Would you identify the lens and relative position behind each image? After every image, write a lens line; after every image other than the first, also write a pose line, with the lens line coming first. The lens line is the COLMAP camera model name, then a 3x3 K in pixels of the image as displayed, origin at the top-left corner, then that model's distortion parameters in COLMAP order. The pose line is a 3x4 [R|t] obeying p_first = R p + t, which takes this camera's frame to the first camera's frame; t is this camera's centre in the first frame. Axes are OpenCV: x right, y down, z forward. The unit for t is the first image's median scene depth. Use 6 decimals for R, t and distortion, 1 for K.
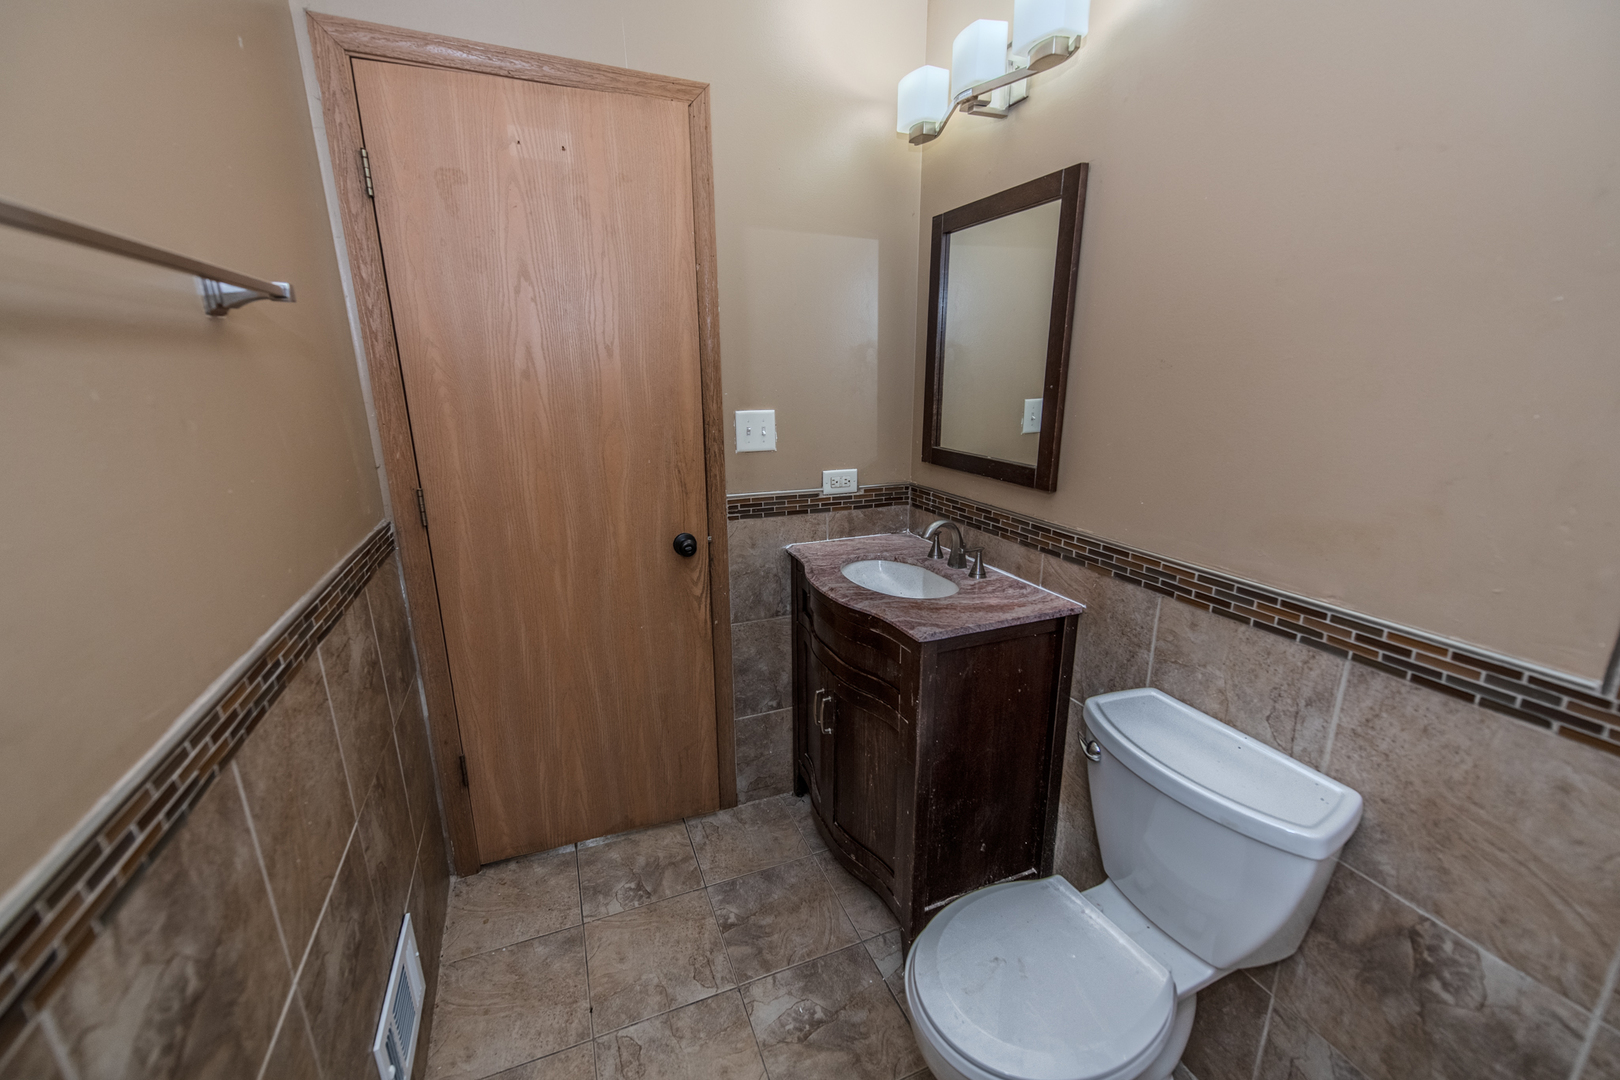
lens RADIAL K [[654.5, 0, 808.8], [0, 654.5, 532.0], [0, 0, 1]] dist [0.001834, -0.000173]
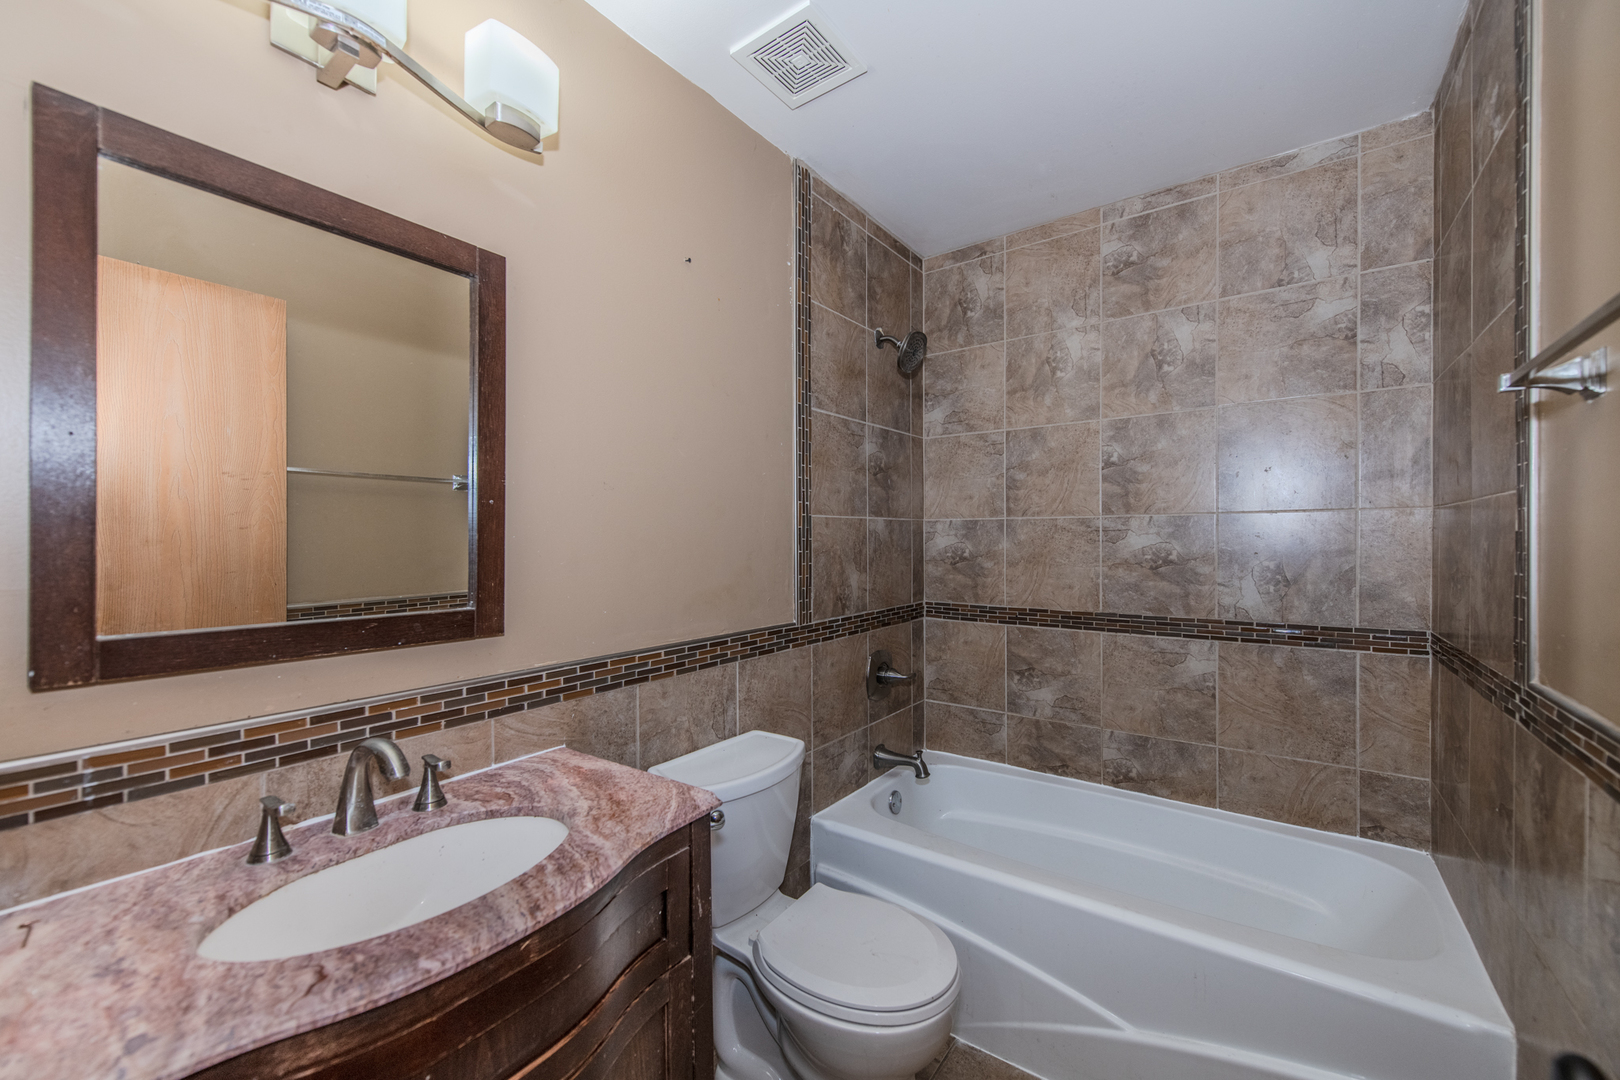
lens RADIAL K [[654.5, 0, 808.8], [0, 654.5, 532.0], [0, 0, 1]] dist [0.001834, -0.000173]
pose [[-0.520738, 0.008534, 0.853674, -0.511659], [0.207380, 0.971264, 0.116791, -0.203125], [-0.828146, 0.237852, -0.507544, 1.119649]]
